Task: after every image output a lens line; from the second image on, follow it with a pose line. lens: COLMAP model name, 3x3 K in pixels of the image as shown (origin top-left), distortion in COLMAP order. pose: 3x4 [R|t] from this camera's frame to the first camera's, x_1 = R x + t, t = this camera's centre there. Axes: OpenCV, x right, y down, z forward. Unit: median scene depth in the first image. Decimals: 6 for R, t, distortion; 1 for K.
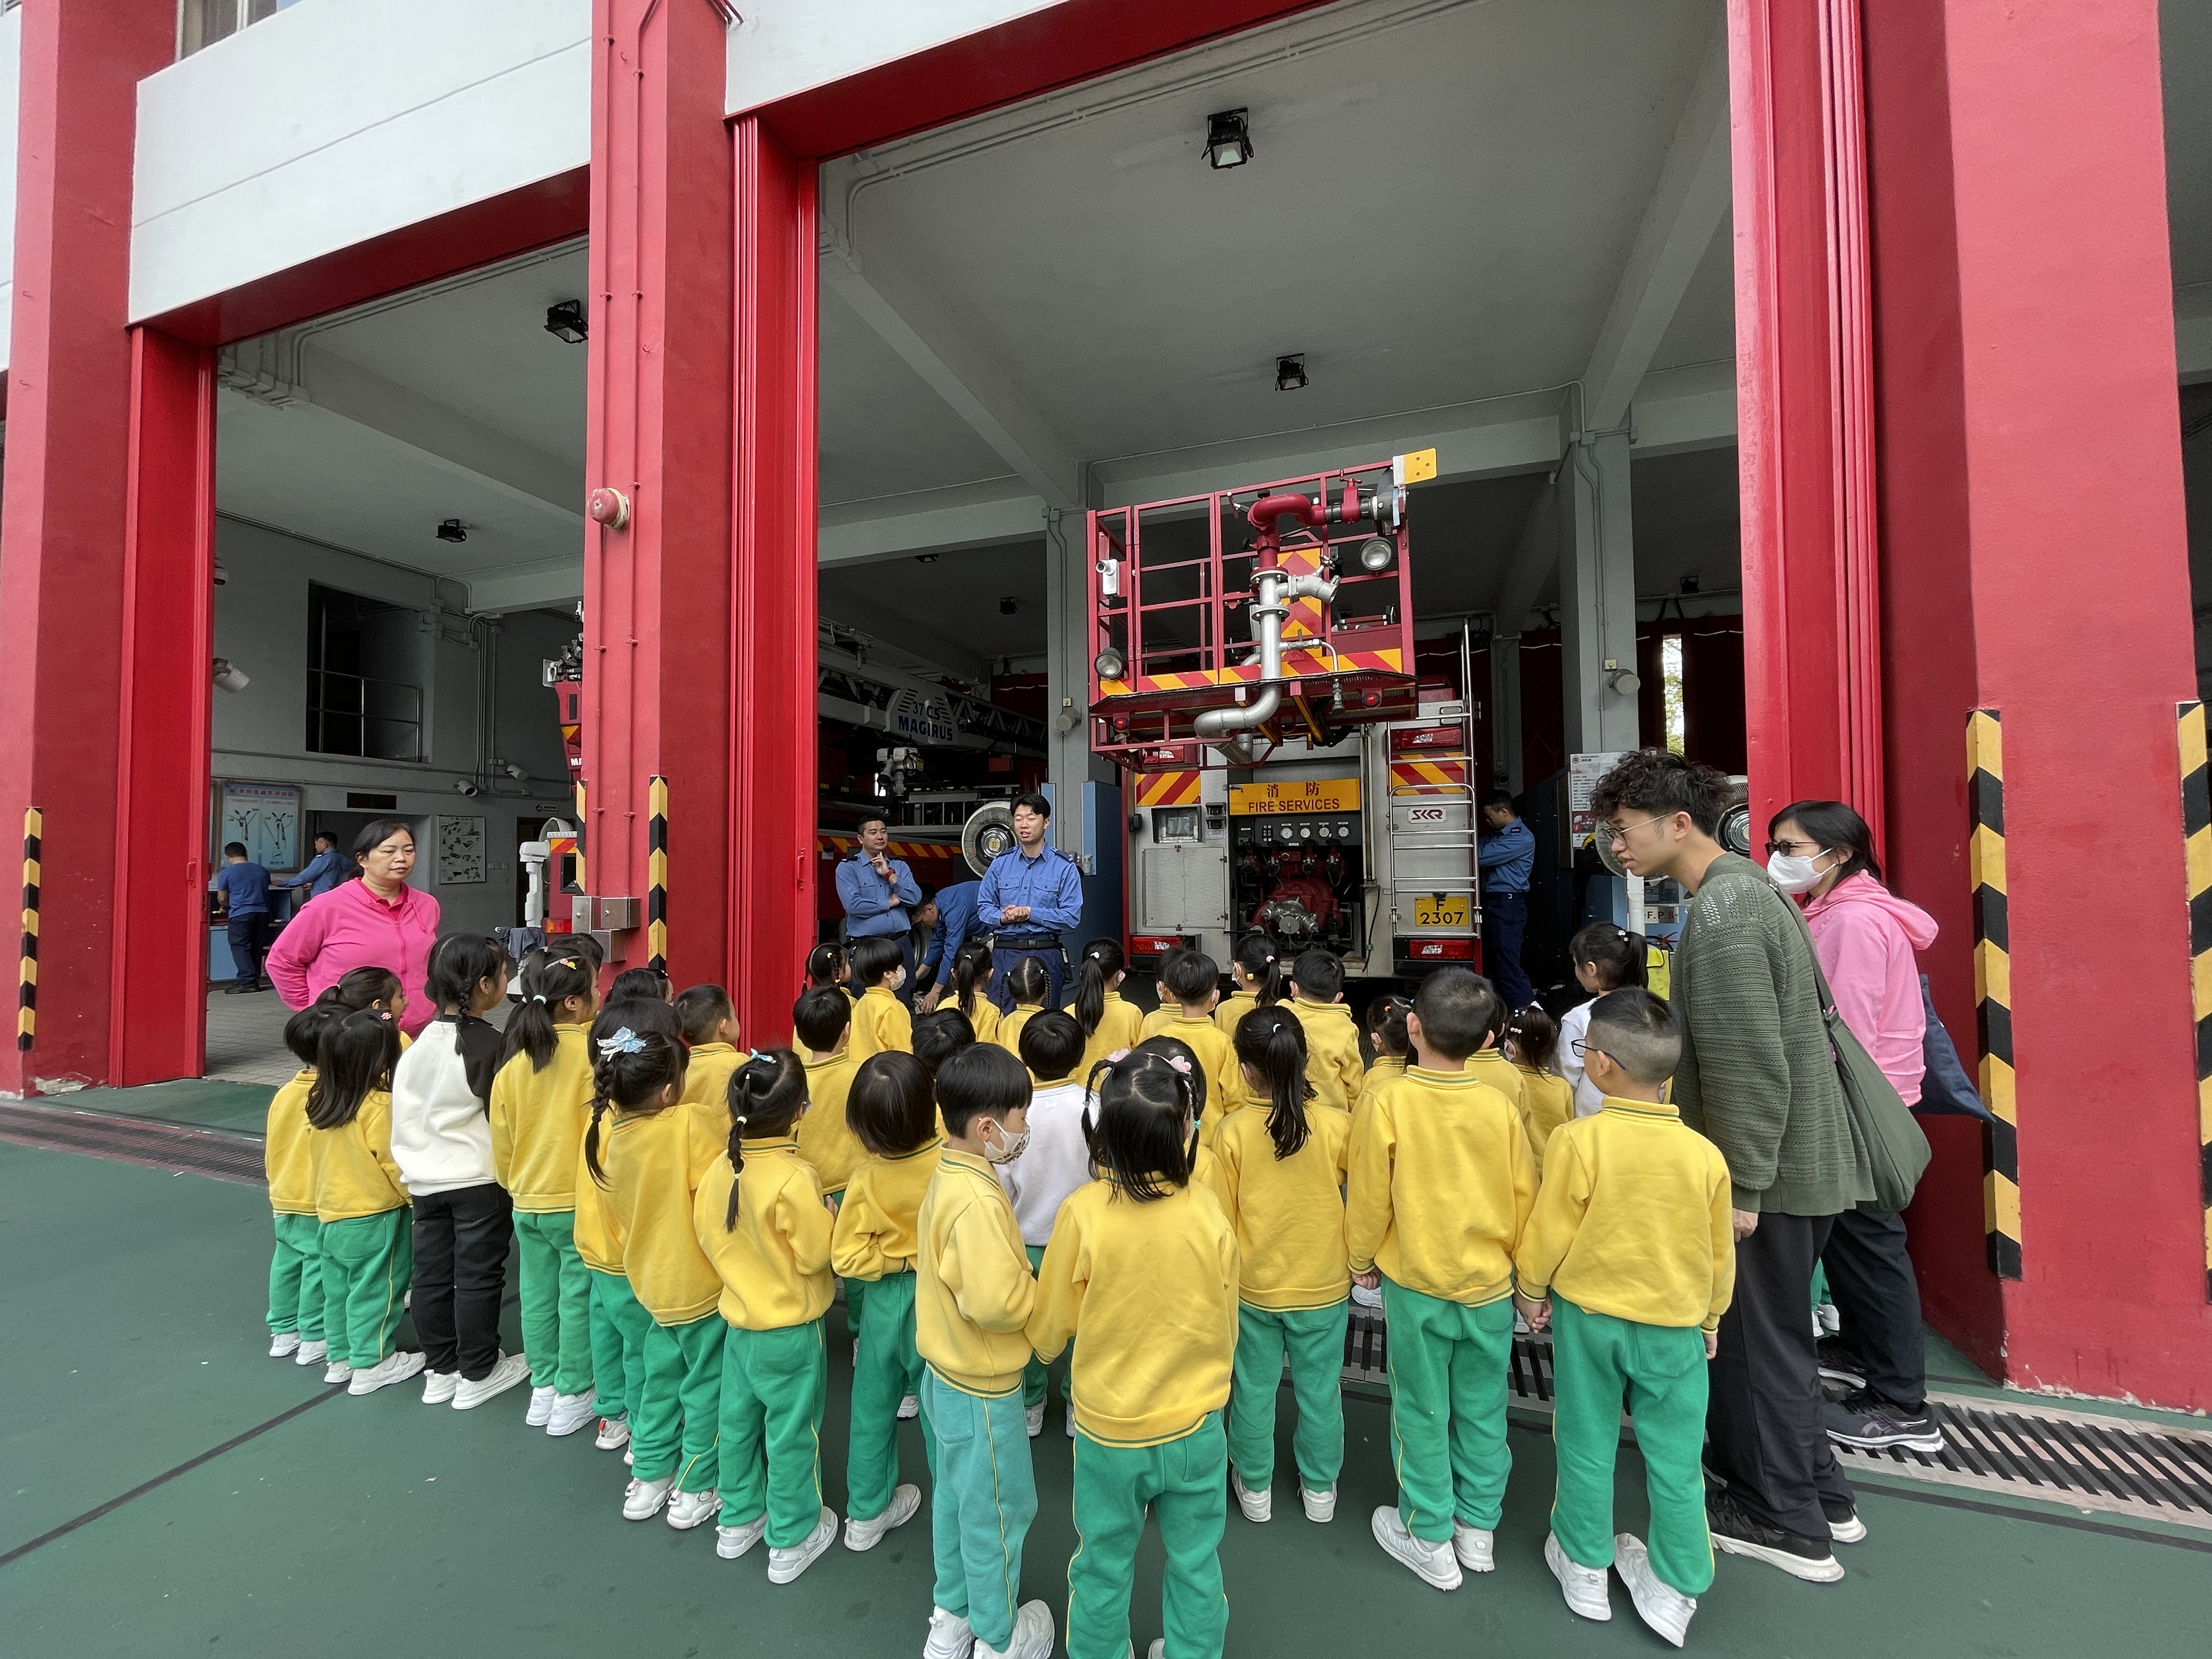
lens RADIAL K [[928.6, 0, 1106.0], [0, 928.6, 829.5], [0, 0, 1]] dist [0.076317, 0.000056]
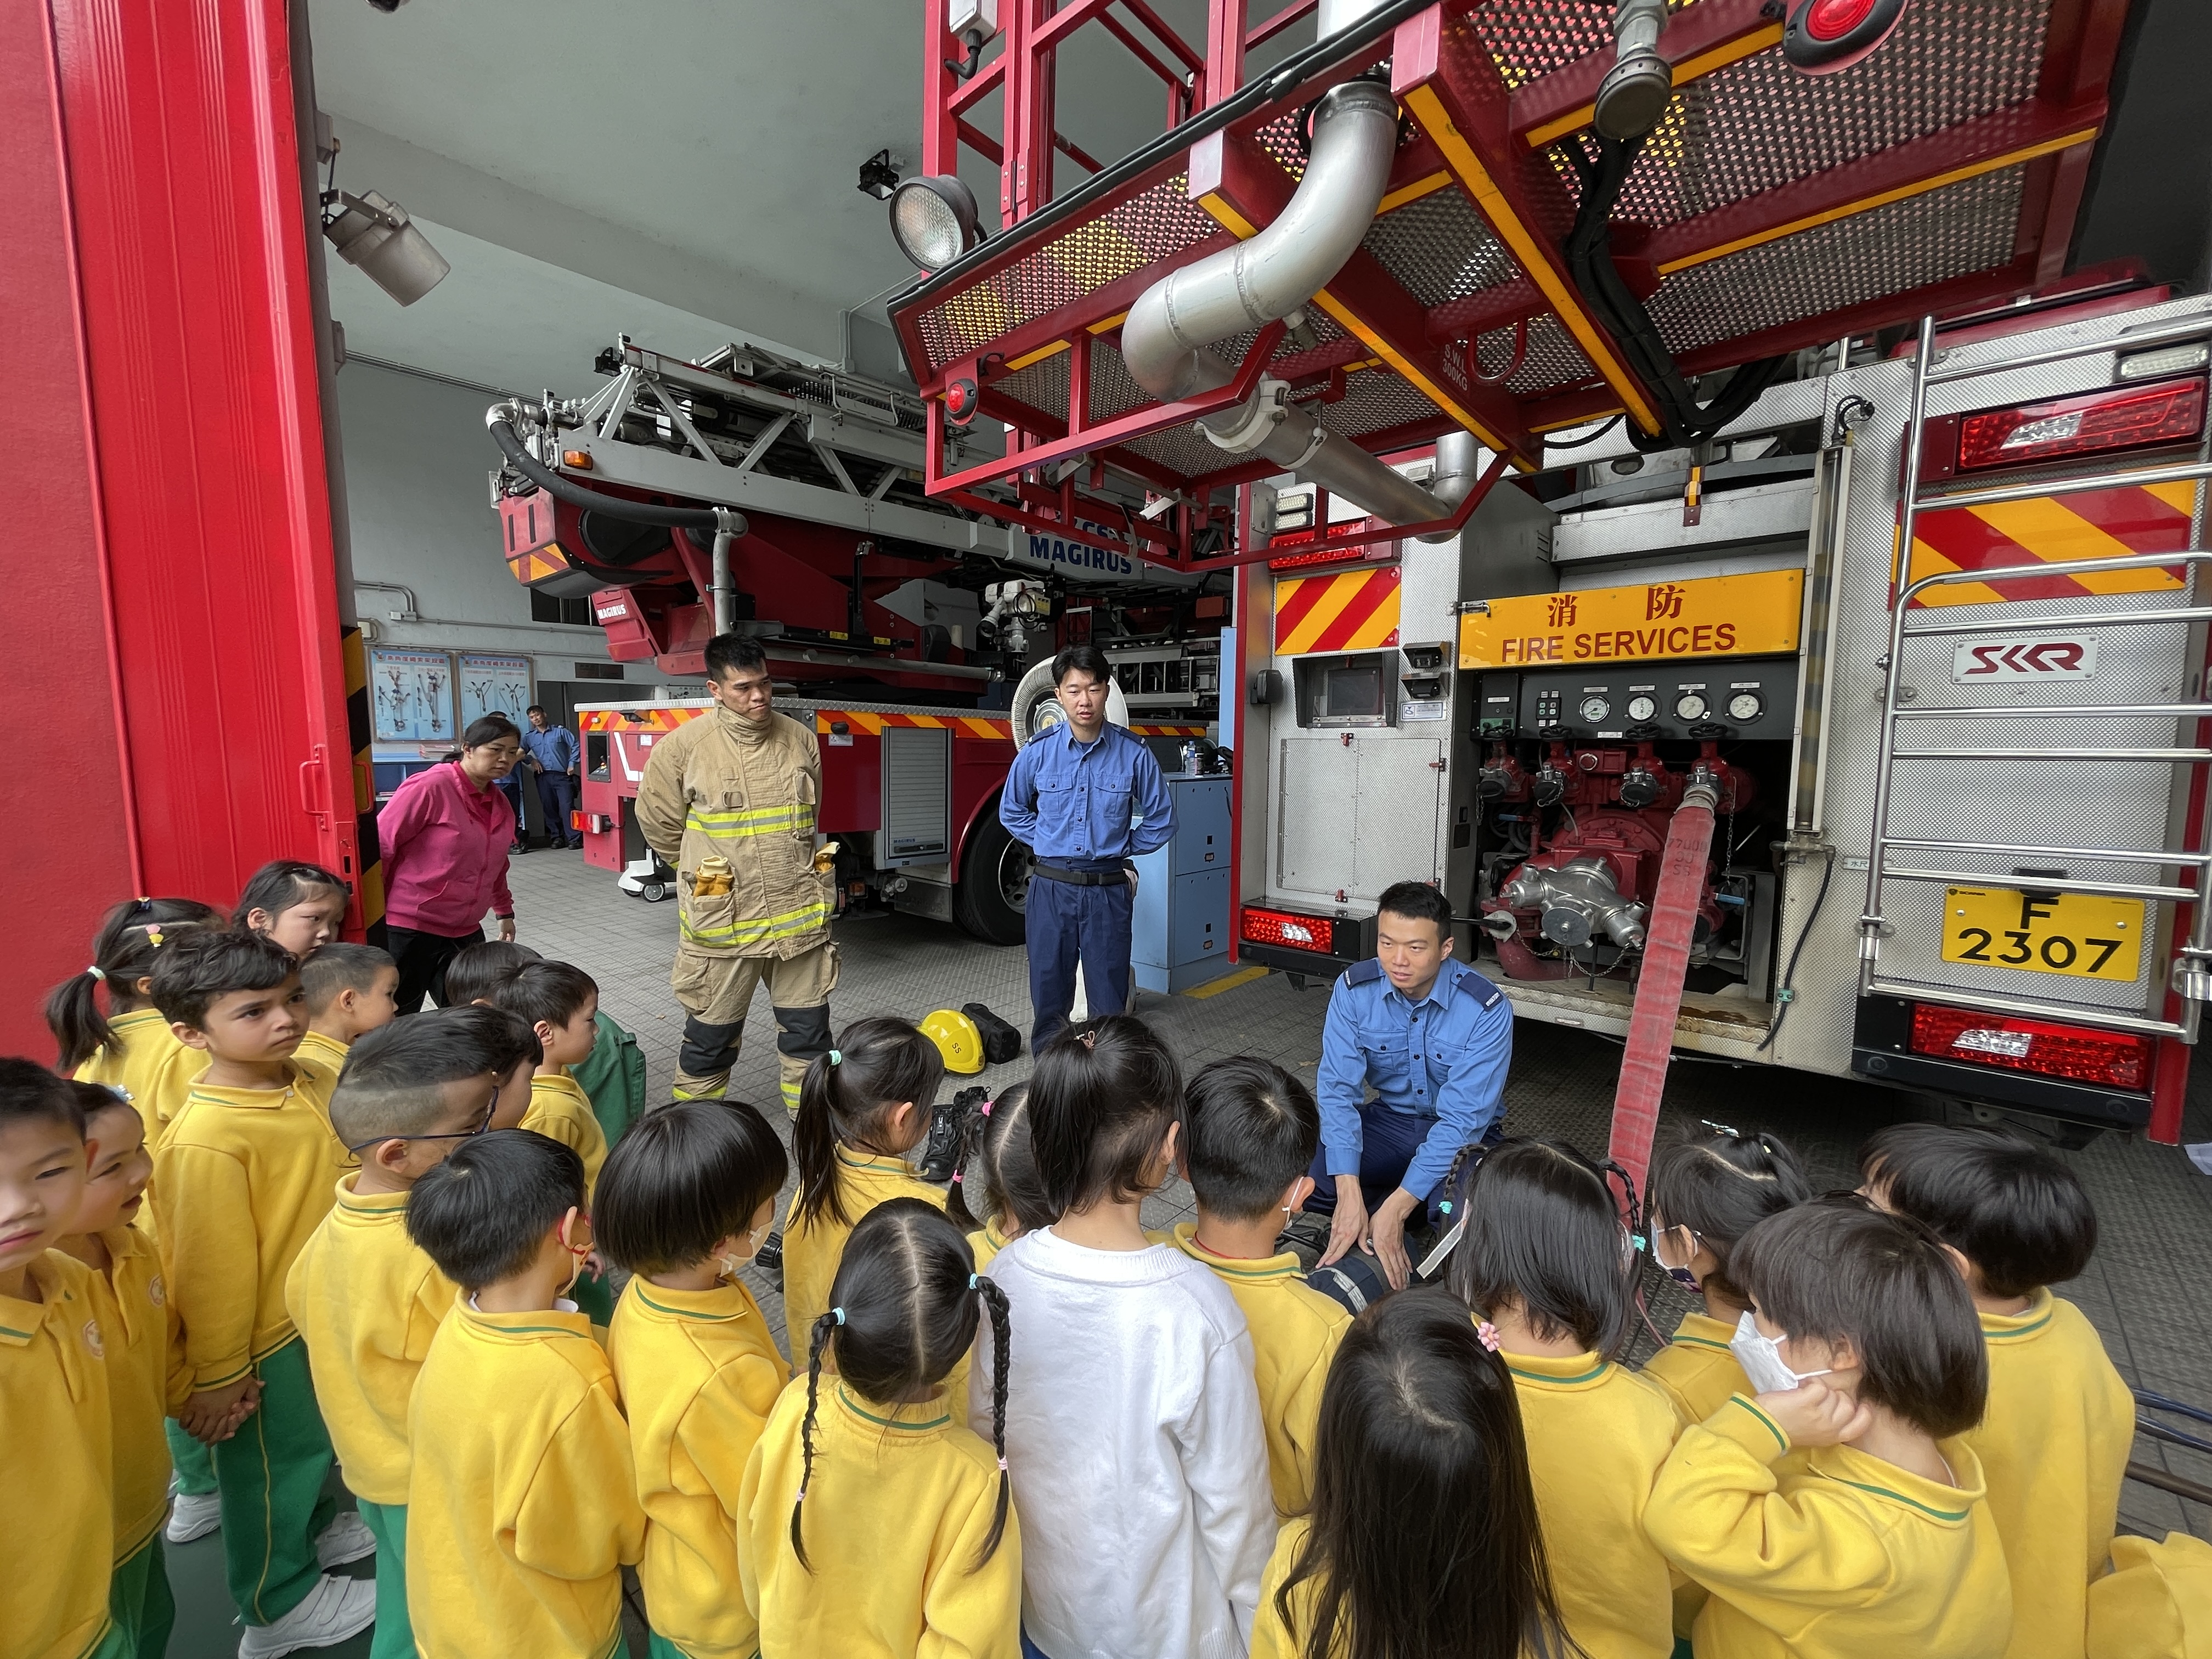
lens RADIAL K [[901.0, 0, 1106.0], [0, 901.0, 829.5], [0, 0, 1]] dist [-0.000967, 0.000043]
pose [[0.916319, 0.056339, -0.396465, 0.154063], [0.001921, 0.989424, 0.145040, -0.002036], [0.400444, -0.133665, 0.906520, 0.509973]]
